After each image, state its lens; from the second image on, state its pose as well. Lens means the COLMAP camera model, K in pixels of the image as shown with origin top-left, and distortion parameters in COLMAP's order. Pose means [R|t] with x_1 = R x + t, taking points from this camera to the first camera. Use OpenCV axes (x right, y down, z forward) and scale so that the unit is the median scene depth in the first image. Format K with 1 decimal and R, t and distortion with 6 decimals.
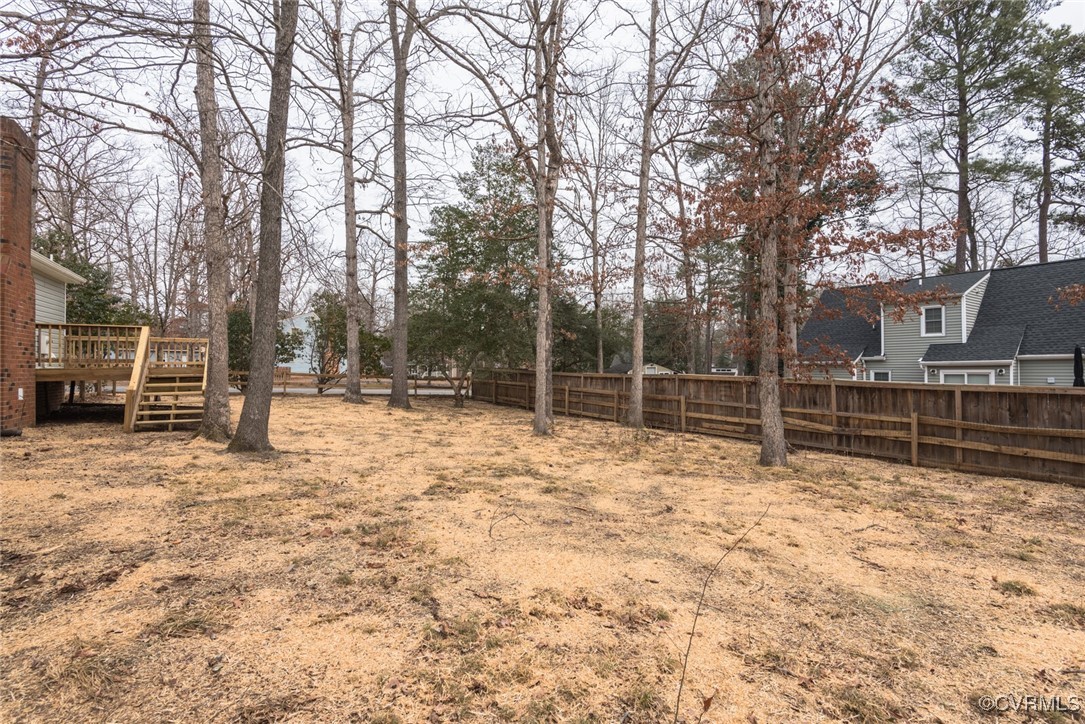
lens RADIAL K [[496.8, 0, 543.6], [0, 496.8, 365.3], [0, 0, 1]] dist [0.016331, -0.001348]
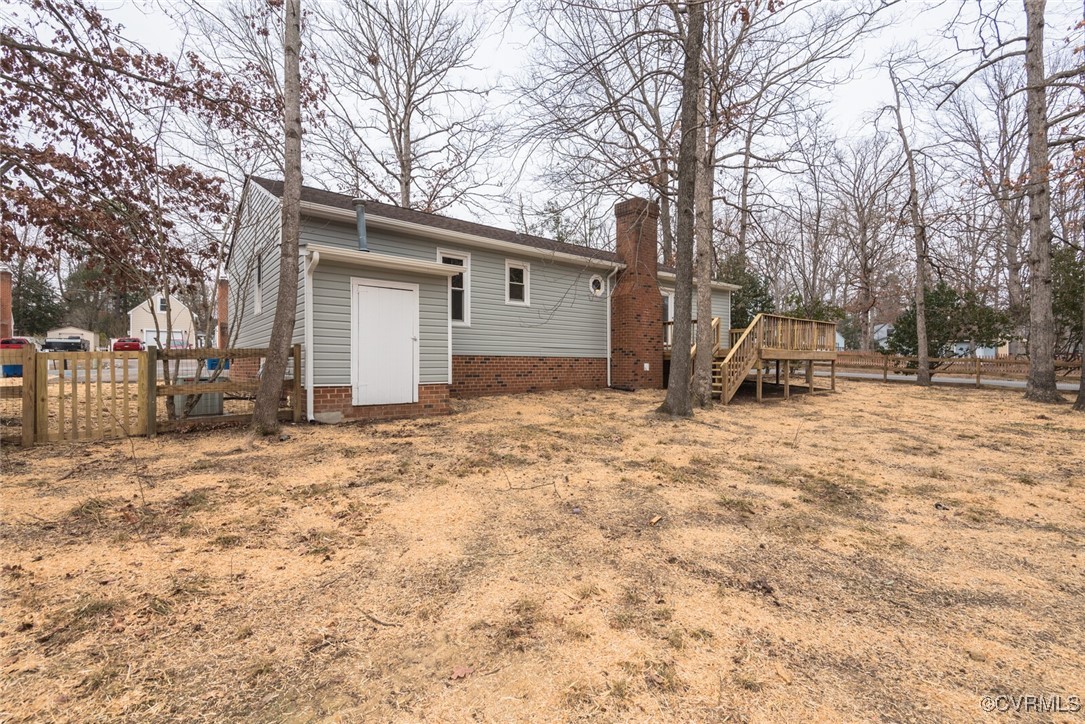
lens RADIAL K [[496.8, 0, 551.7], [0, 496.8, 366.3], [0, 0, 1]] dist [0.016331, -0.001348]
pose [[0.142169, 0.007060, -0.989817, 0.852349], [0.001493, 0.999972, 0.007347, 0.077200], [0.989841, -0.002522, 0.142154, 0.865862]]
